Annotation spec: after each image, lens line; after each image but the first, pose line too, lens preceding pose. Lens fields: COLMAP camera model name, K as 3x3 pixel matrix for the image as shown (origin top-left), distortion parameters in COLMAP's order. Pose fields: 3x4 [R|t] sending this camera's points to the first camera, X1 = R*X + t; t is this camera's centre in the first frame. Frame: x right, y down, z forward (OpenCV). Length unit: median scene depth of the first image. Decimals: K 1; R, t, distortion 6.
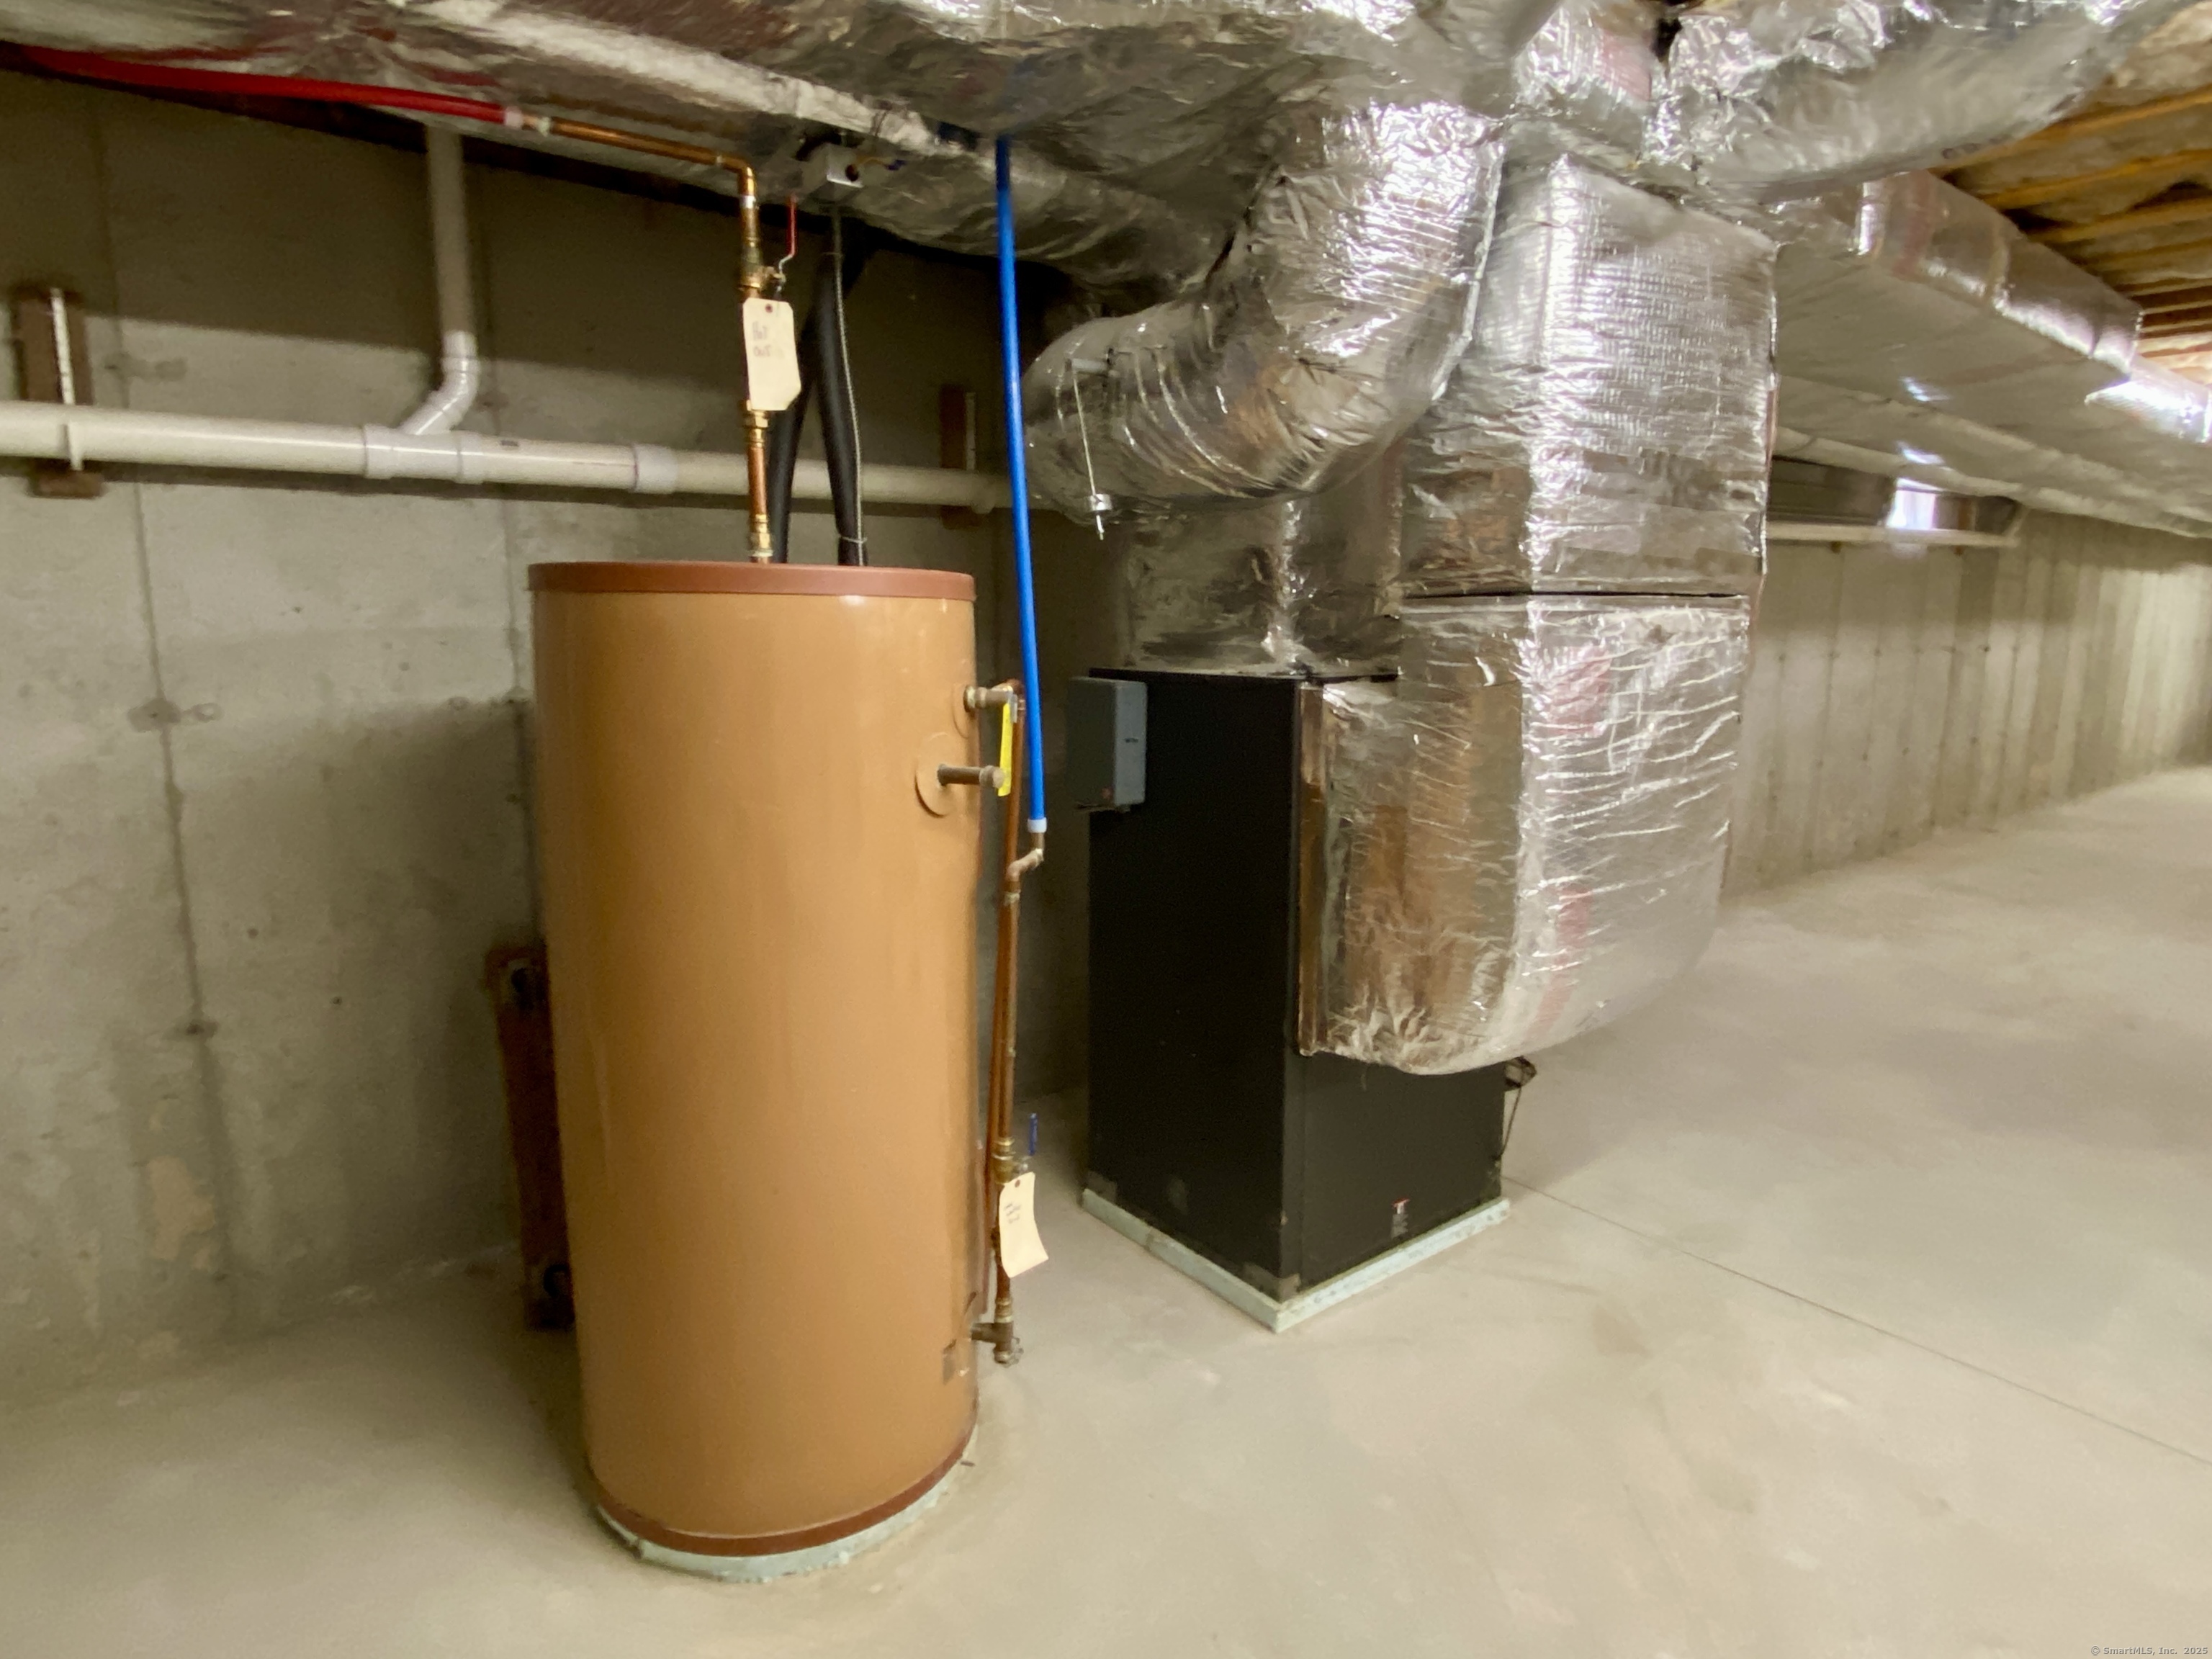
lens RADIAL K [[1226.2, 0, 1101.8], [0, 1226.2, 824.1], [0, 0, 1]] dist [-0.019758, -0.001864]
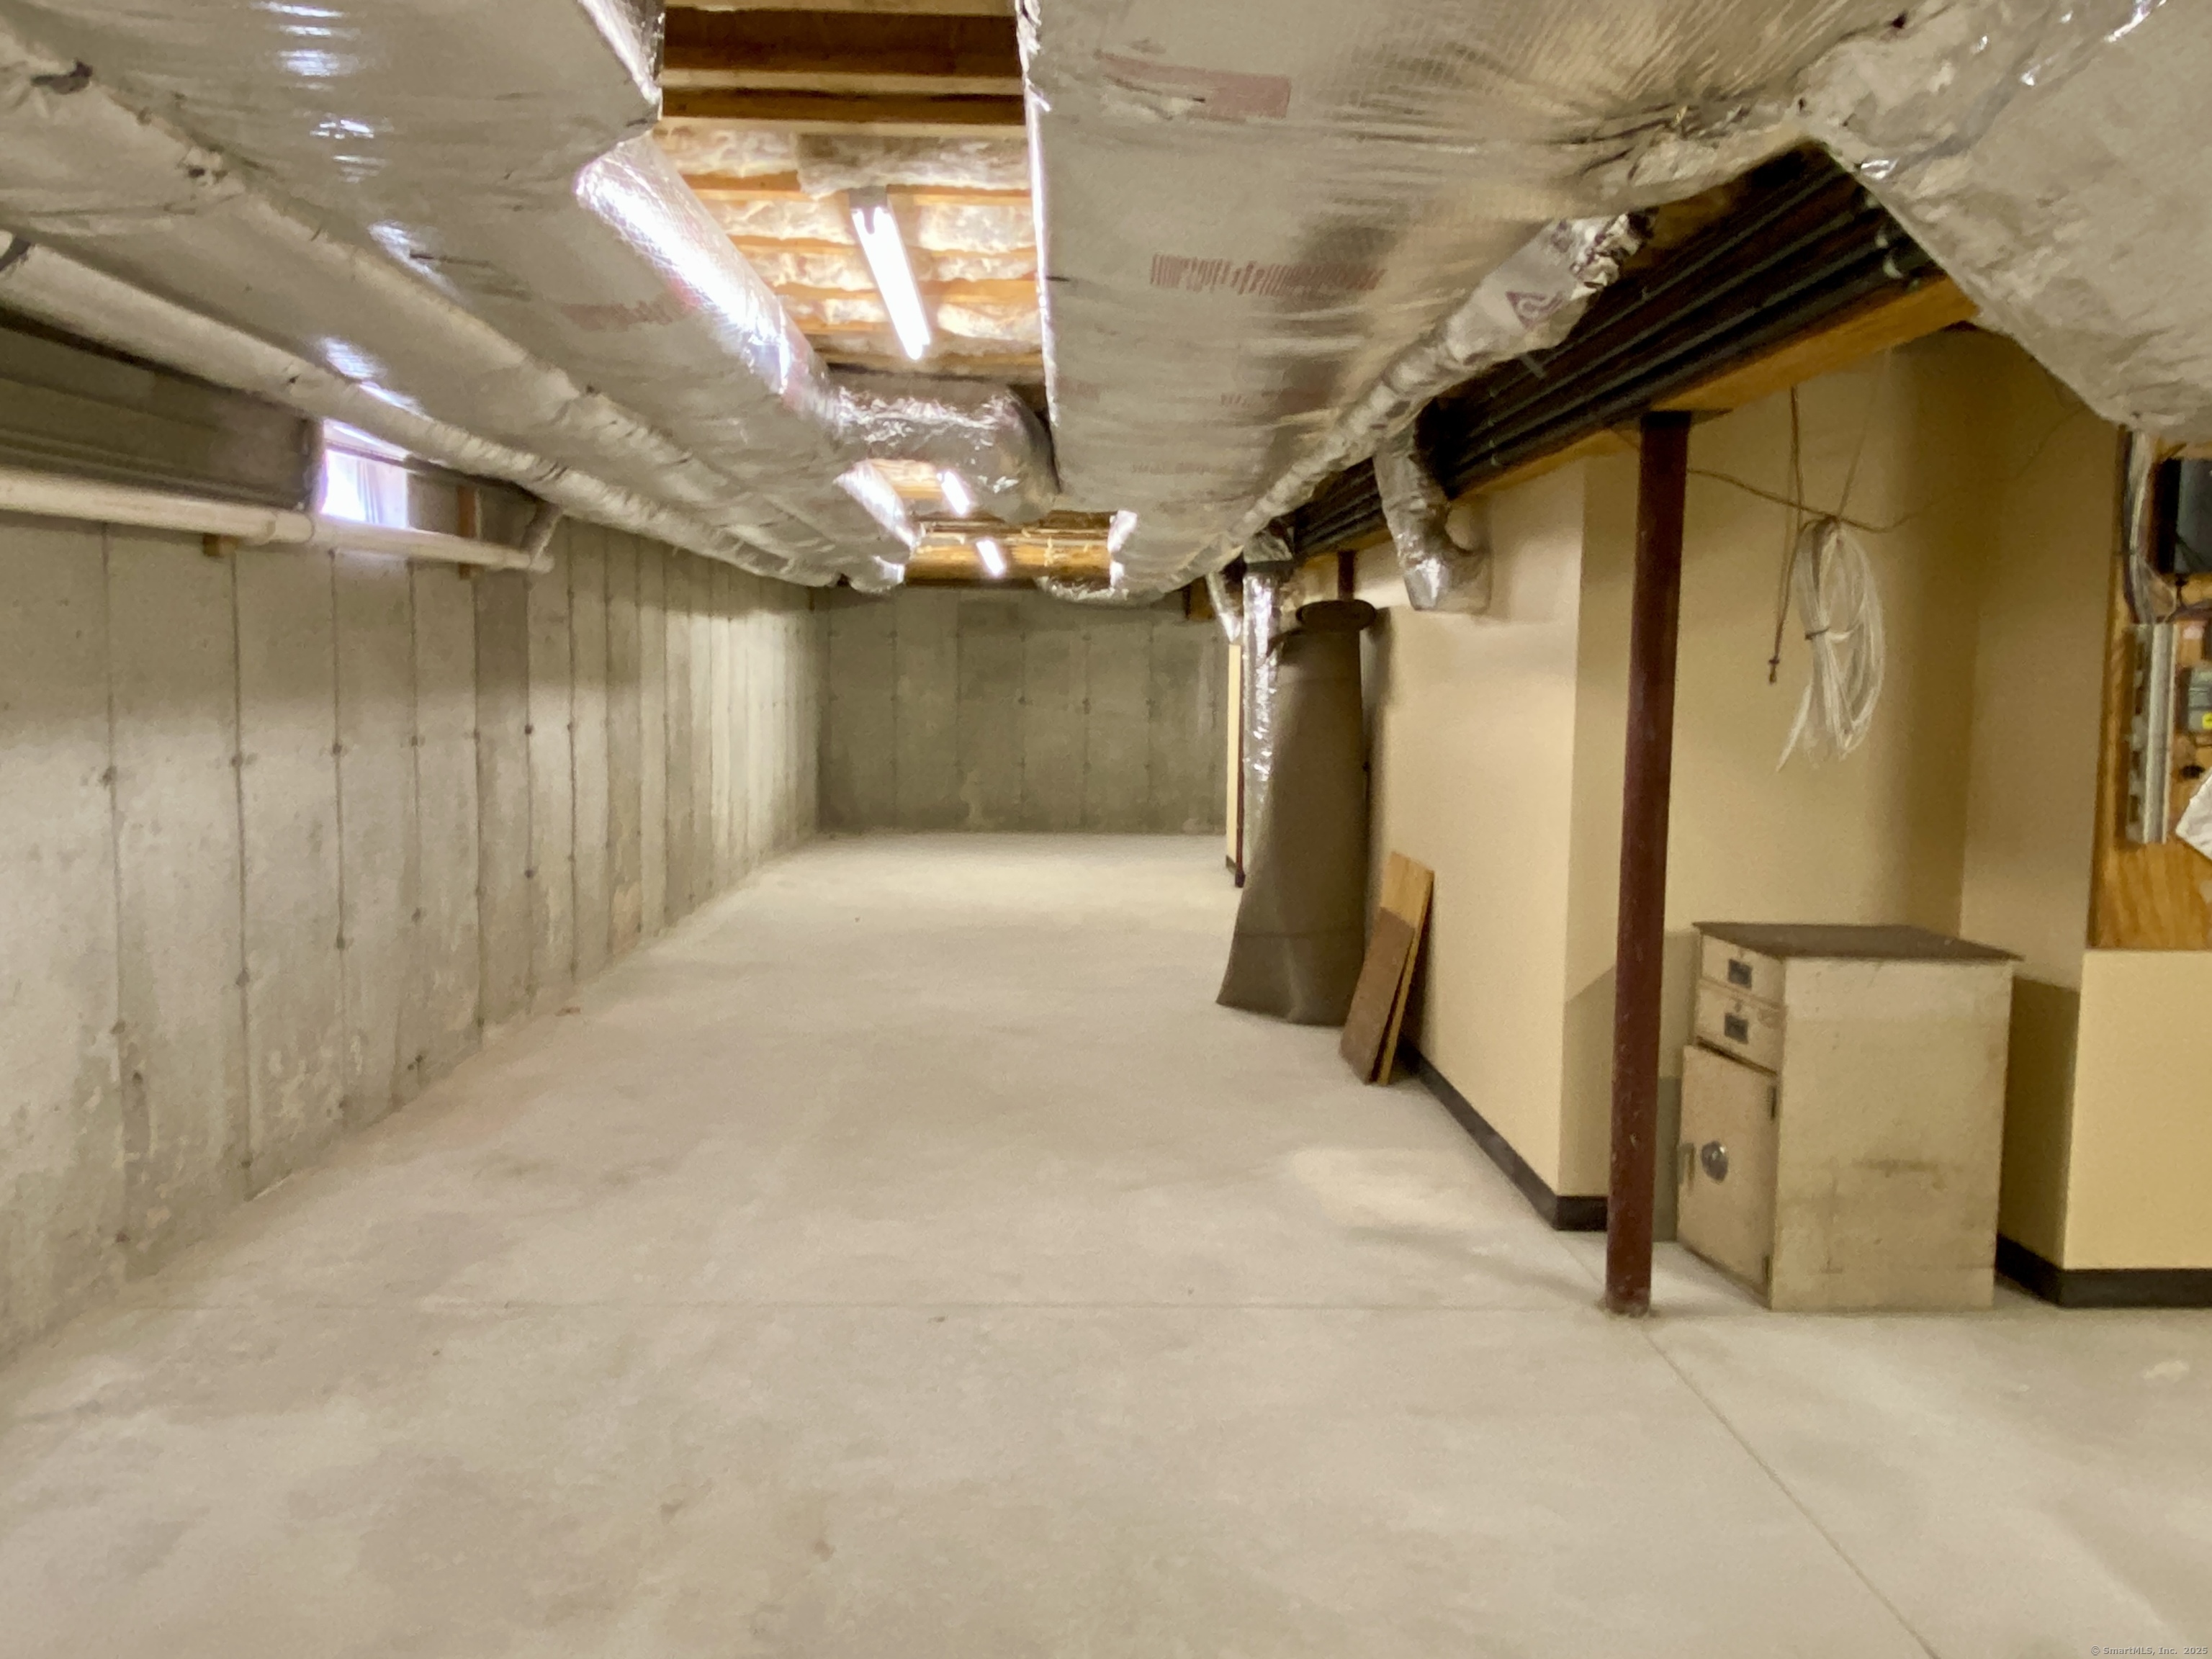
lens RADIAL K [[1755.9, 0, 1105.4], [0, 1755.9, 819.2], [0, 0, 1]] dist [-0.027767, -0.007866]
pose [[0.602988, -0.059112, 0.795557, 0.191372], [0.124926, 0.991944, -0.020982, -0.043720], [-0.787908, 0.112038, 0.605515, 0.227111]]
